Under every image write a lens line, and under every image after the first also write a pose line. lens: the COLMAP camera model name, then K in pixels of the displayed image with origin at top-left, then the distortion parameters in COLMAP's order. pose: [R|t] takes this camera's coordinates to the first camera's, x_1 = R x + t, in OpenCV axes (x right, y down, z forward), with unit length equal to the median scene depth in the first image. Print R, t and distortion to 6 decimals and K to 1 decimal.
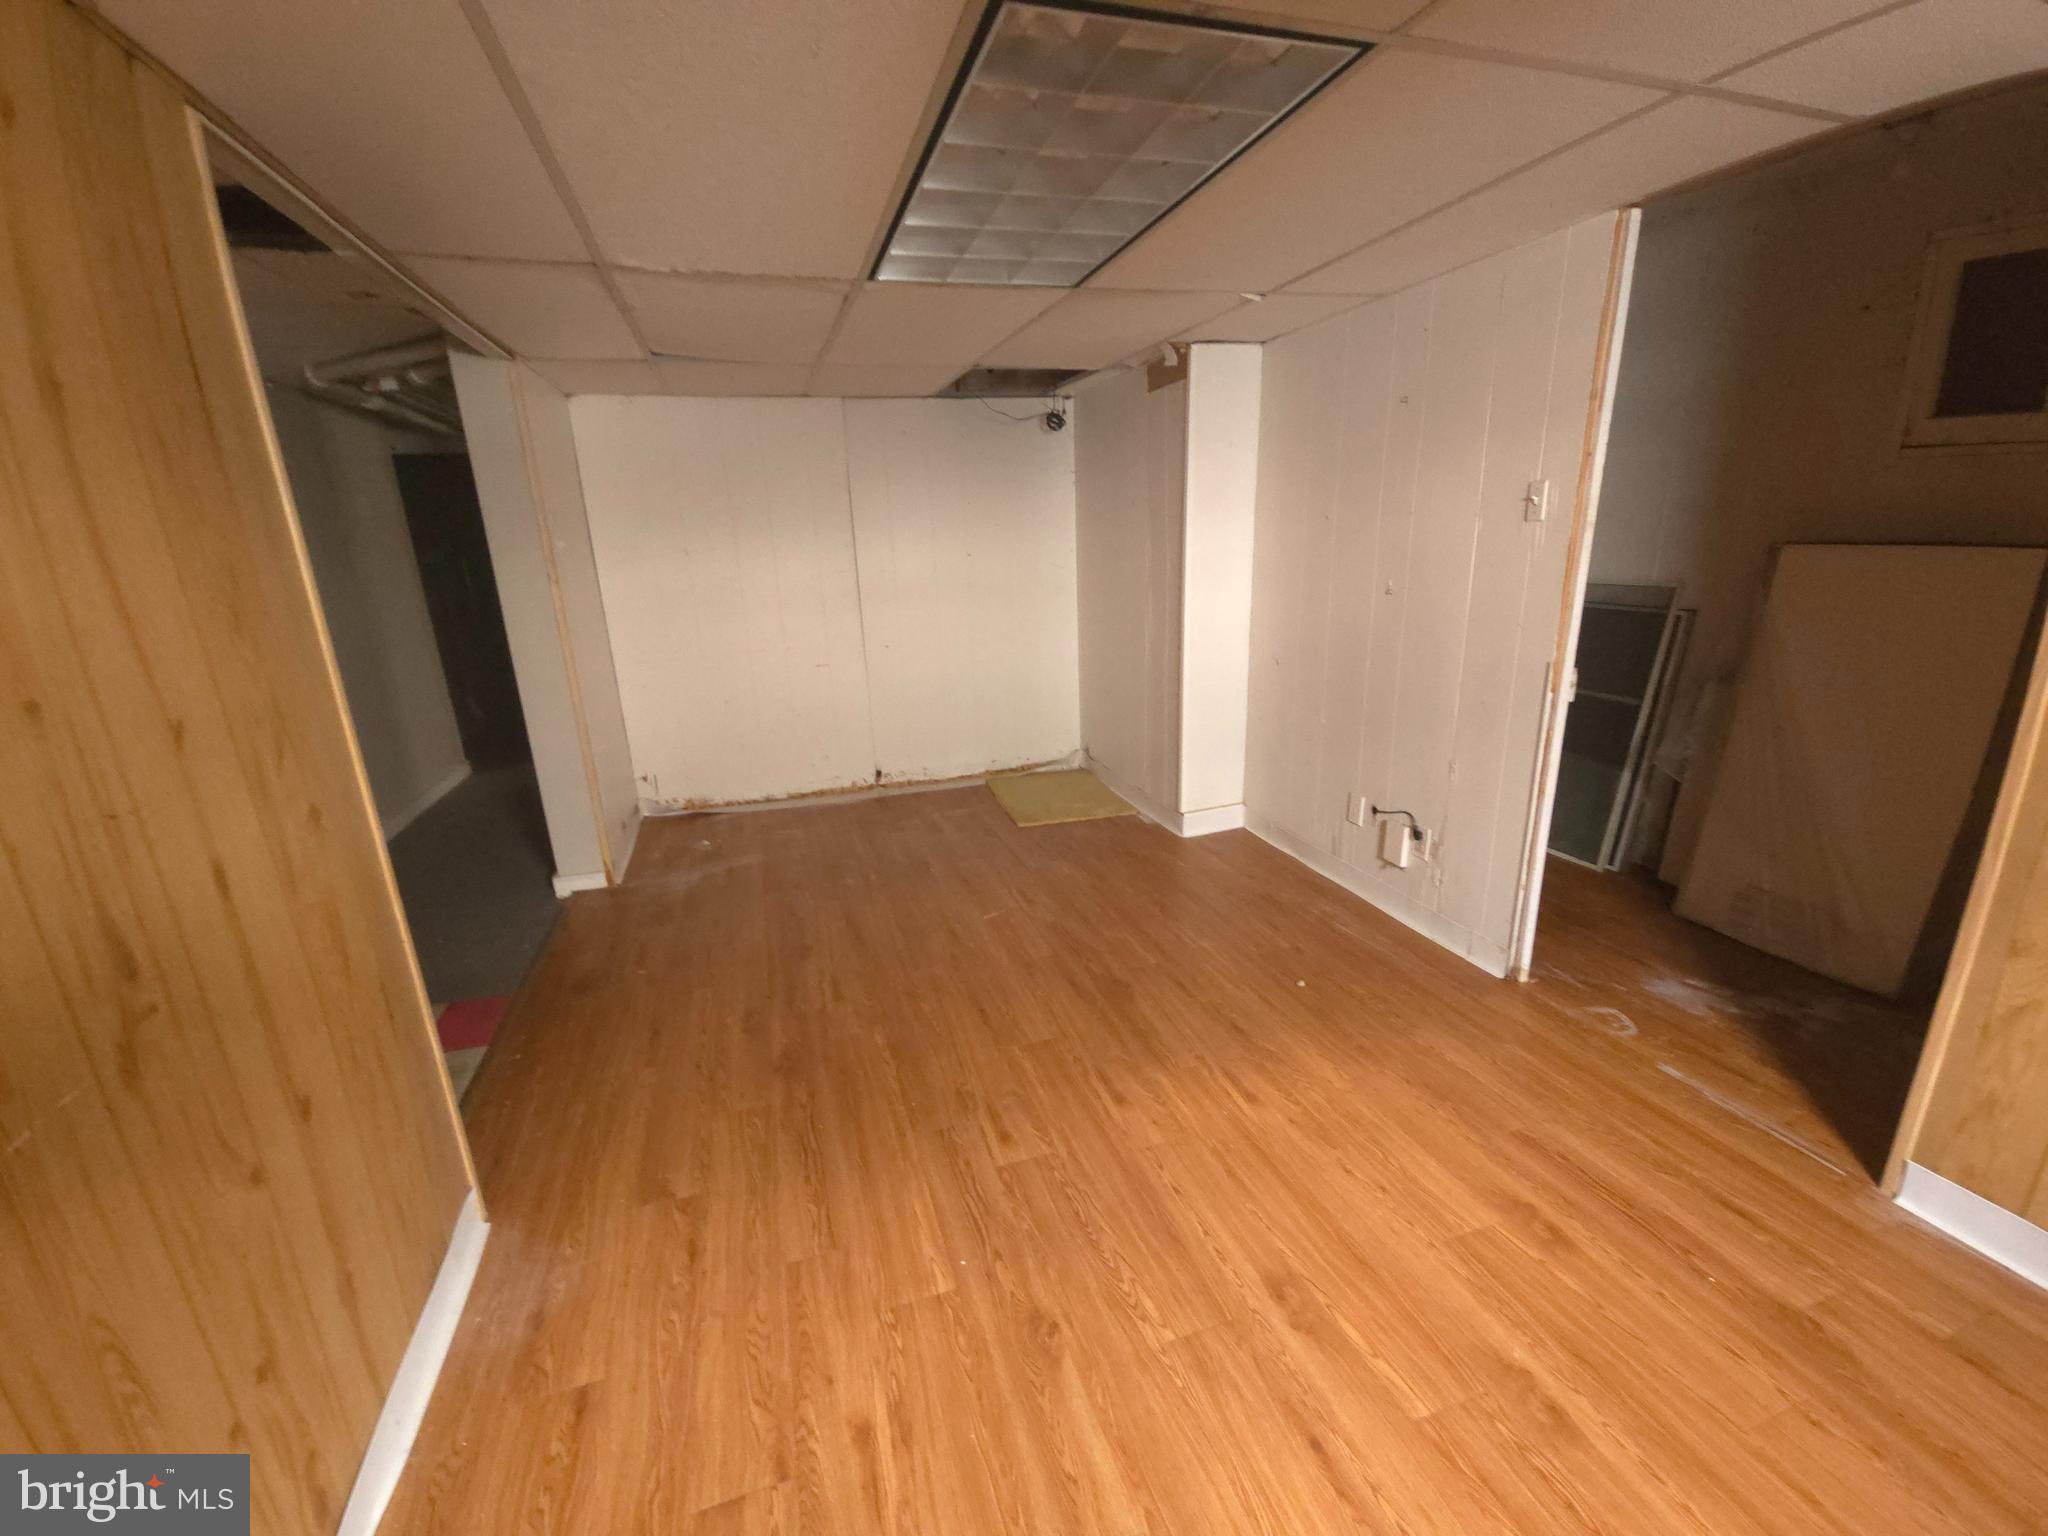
lens RADIAL K [[844.7, 0, 1012.2], [0, 844.7, 770.0], [0, 0, 1]] dist [0.001757, -0.003347]
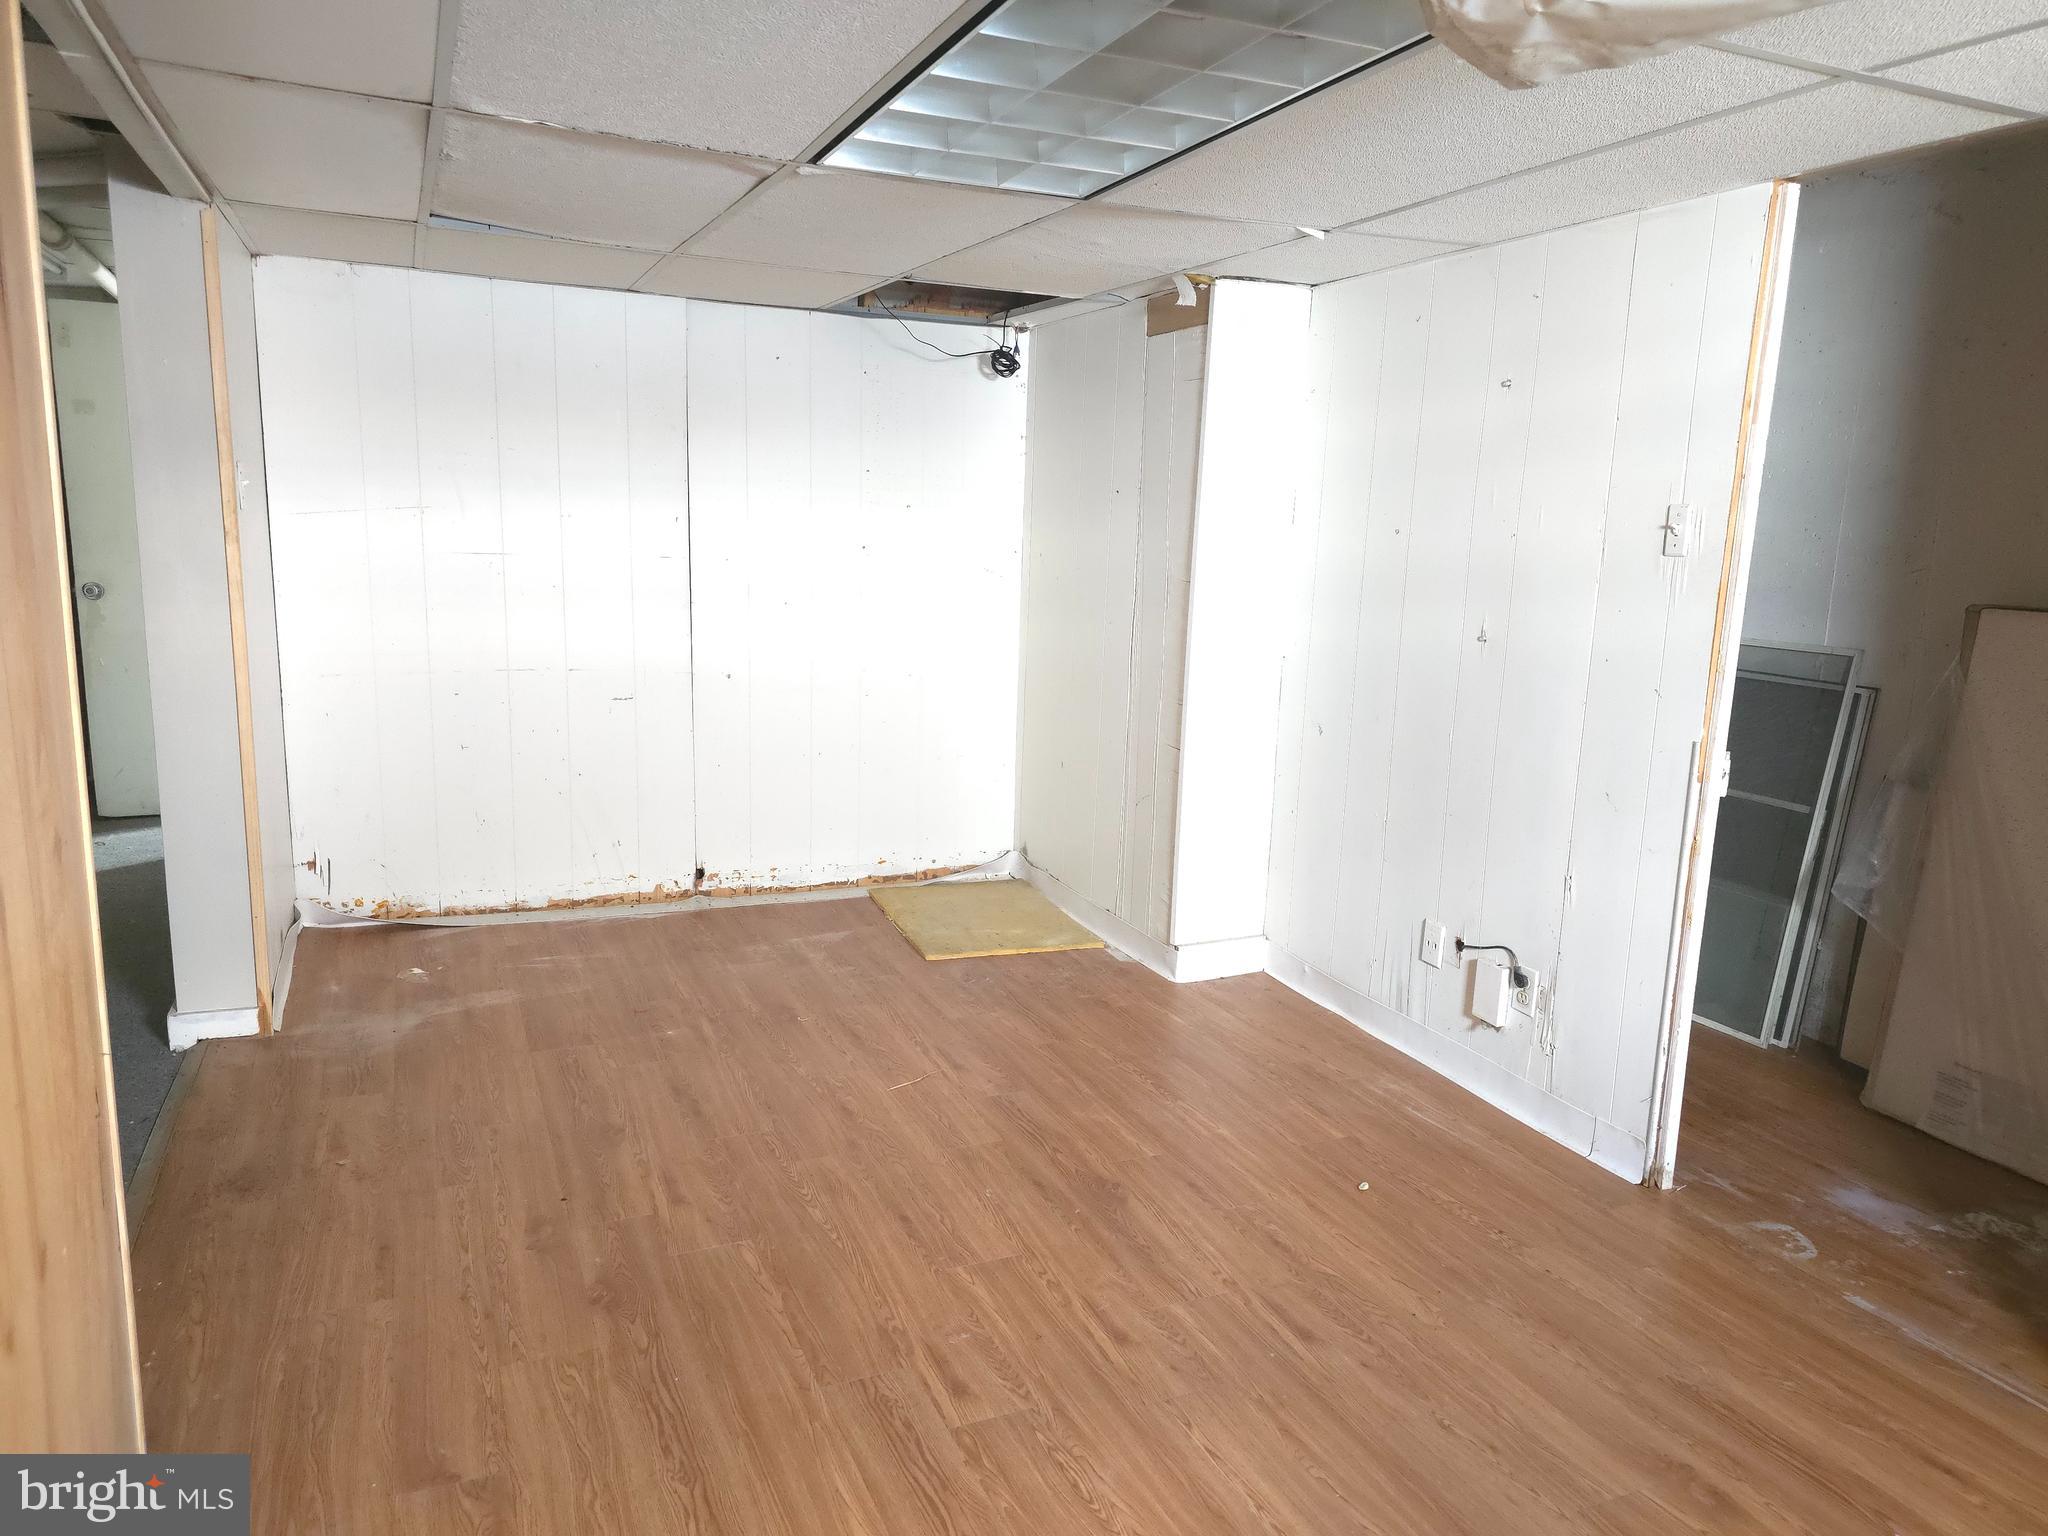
lens RADIAL K [[1379.8, 0, 1032.4], [0, 1379.8, 755.2], [0, 0, 1]] dist [0.056351, -0.051118]
pose [[0.990698, 0.052605, 0.125501, -0.092430], [-0.039125, 0.993429, -0.107555, 0.036813], [-0.130334, 0.101645, 0.986246, -0.129333]]
